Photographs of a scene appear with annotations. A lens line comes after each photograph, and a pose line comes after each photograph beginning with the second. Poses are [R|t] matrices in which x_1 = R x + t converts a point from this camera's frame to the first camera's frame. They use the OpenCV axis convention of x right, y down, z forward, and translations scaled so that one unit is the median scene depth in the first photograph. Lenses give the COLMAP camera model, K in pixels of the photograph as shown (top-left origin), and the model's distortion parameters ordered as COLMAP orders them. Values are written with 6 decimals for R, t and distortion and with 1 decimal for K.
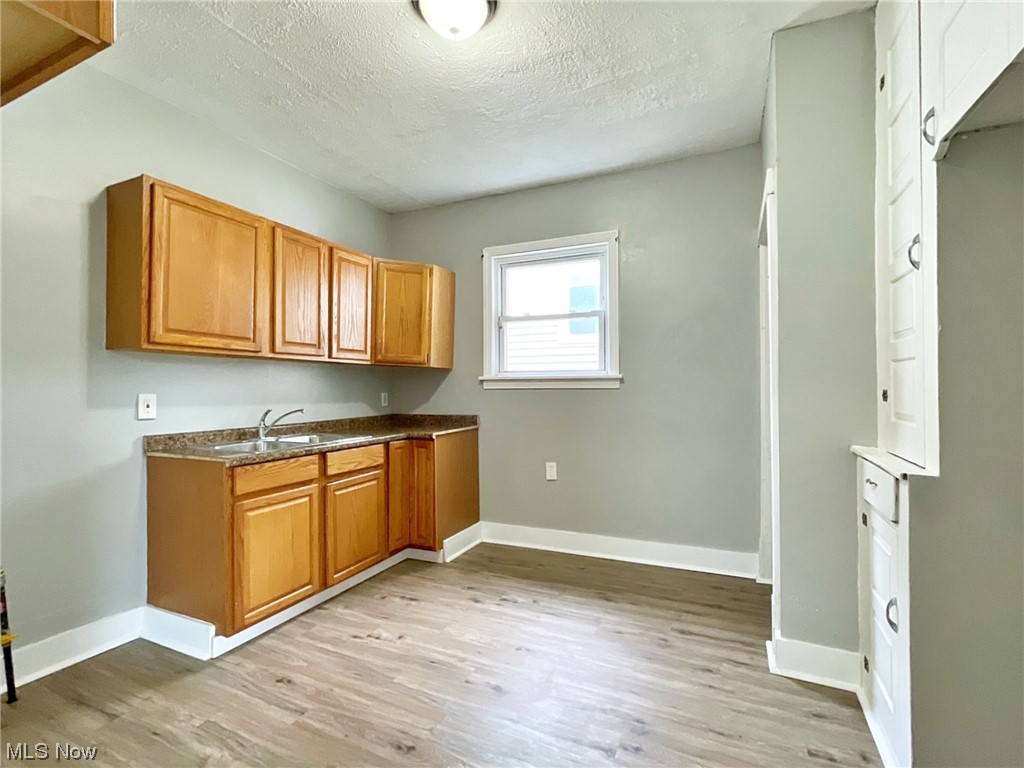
lens RADIAL K [[483.7, 0, 503.9], [0, 483.7, 382.1], [0, 0, 1]] dist [-0.000063, -0.000272]
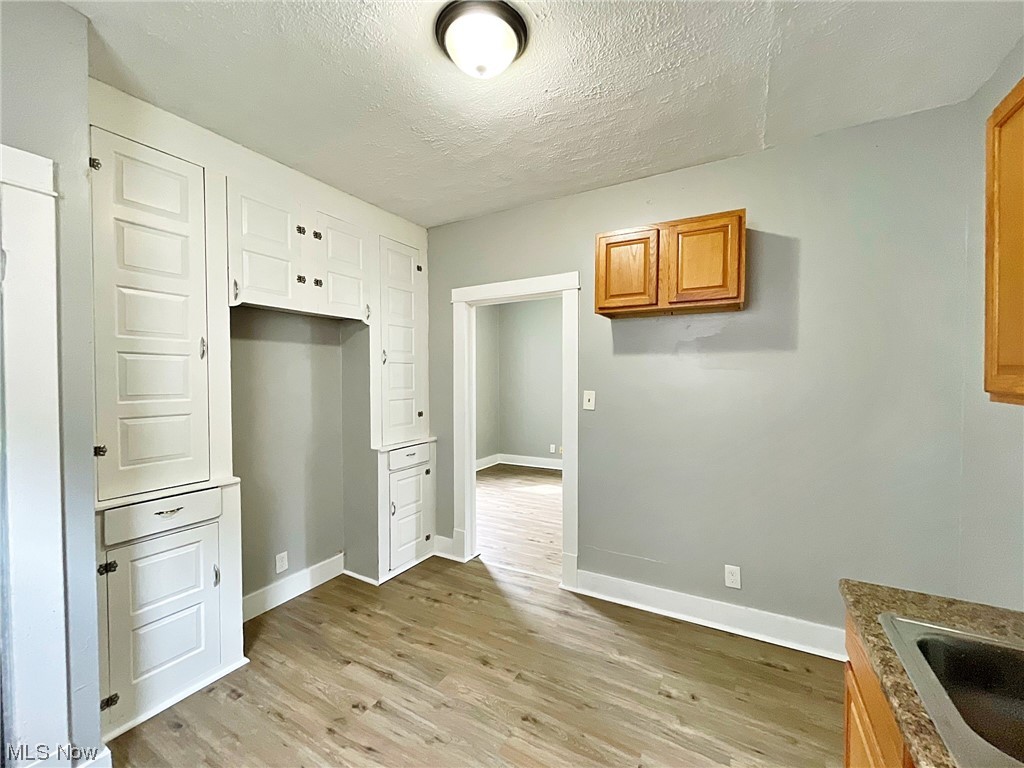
lens RADIAL K [[415.5, 0, 511.3], [0, 415.5, 385.0], [0, 0, 1]] dist [-0.000850, -0.000654]
pose [[-0.997509, 0.009697, 0.069875, -0.117494], [0.010364, 0.999904, 0.009202, -0.066572], [-0.069779, 0.009903, -0.997513, 1.017456]]
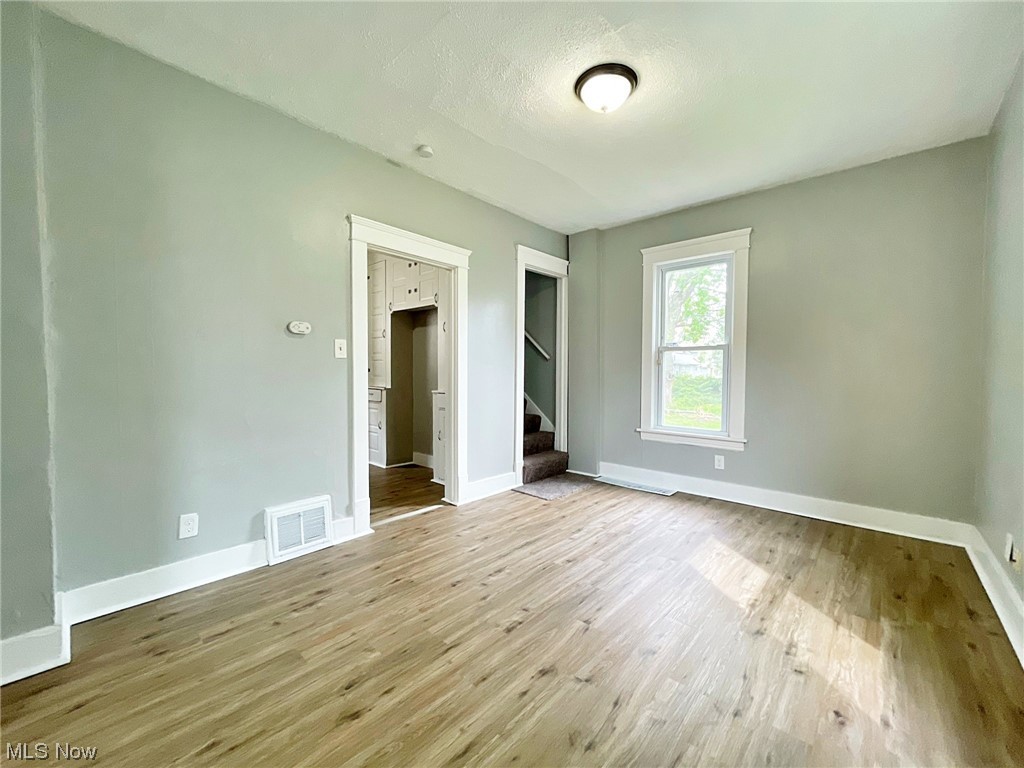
lens RADIAL K [[415.5, 0, 511.4], [0, 415.5, 385.7], [0, 0, 1]] dist [-0.000850, -0.000654]
pose [[0.289675, -0.023529, 0.956836, -0.944358], [-0.015342, 0.999455, 0.029221, 0.018151], [-0.957002, -0.023145, 0.289156, -0.444796]]
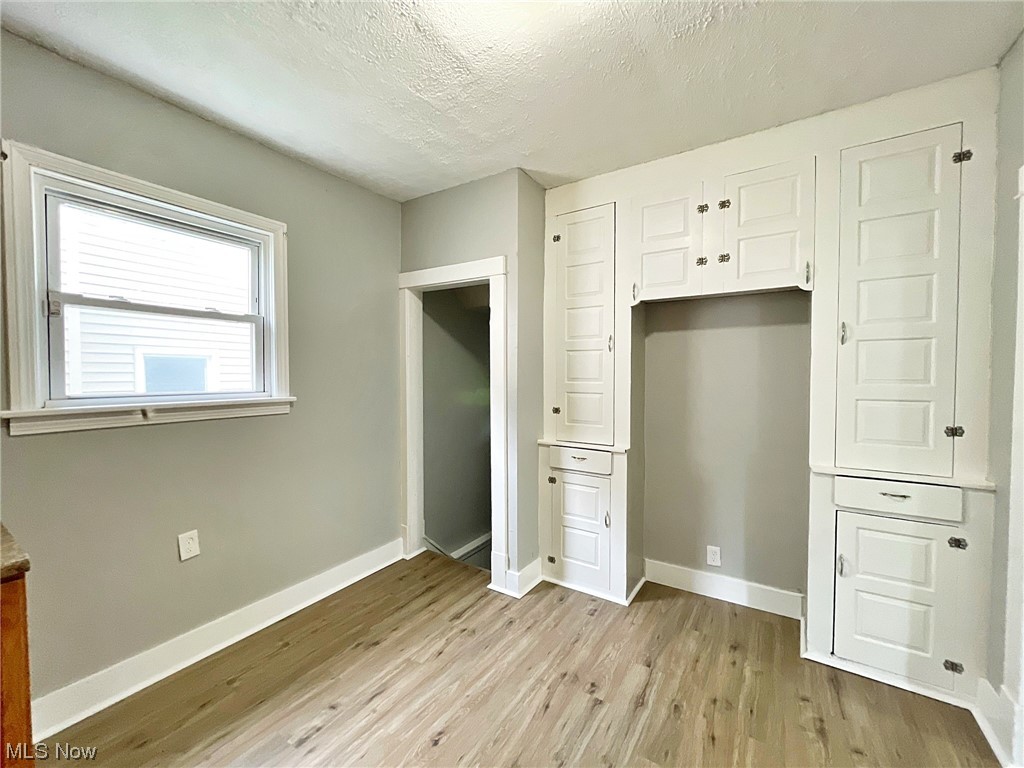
lens RADIAL K [[415.5, 0, 511.2], [0, 415.5, 384.7], [0, 0, 1]] dist [-0.000850, -0.000654]
pose [[0.133379, -0.021067, 0.990841, -0.436852], [-0.007866, 0.999720, 0.022315, -0.057350], [-0.991034, -0.010770, 0.133176, 0.522462]]
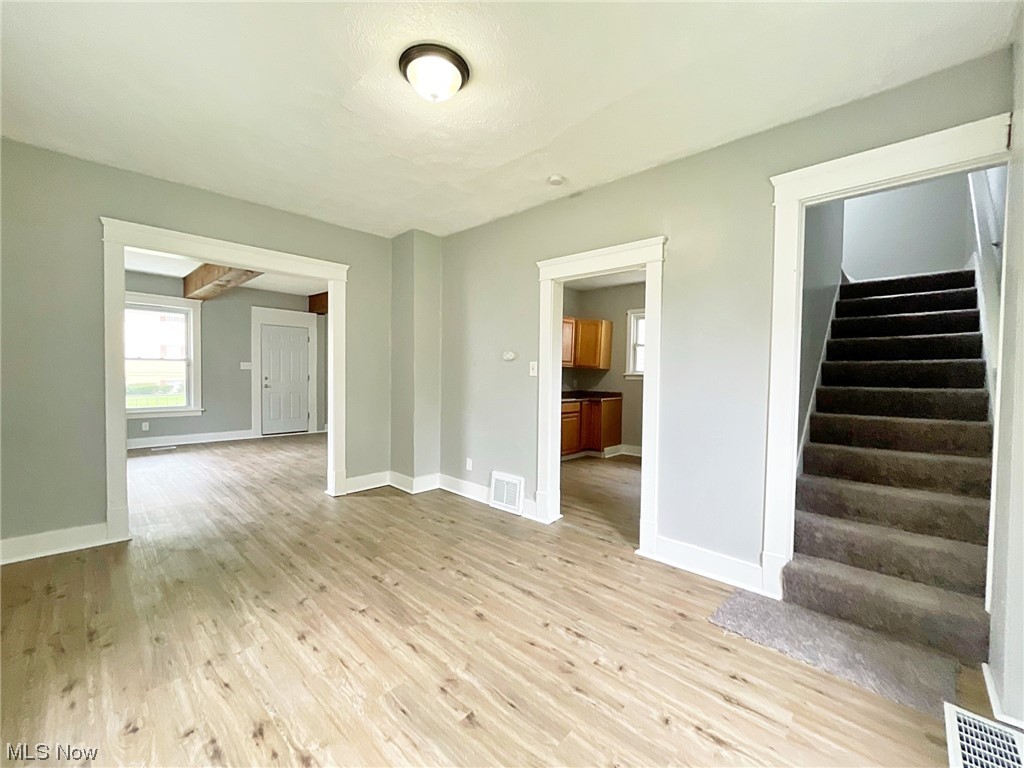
lens RADIAL K [[415.5, 0, 508.8], [0, 415.5, 385.9], [0, 0, 1]] dist [-0.000850, -0.000654]
pose [[0.948917, 0.033113, -0.313784, 0.046884], [-0.020779, 0.998877, 0.042572, -0.027610], [0.314841, -0.033877, 0.948540, -0.925804]]
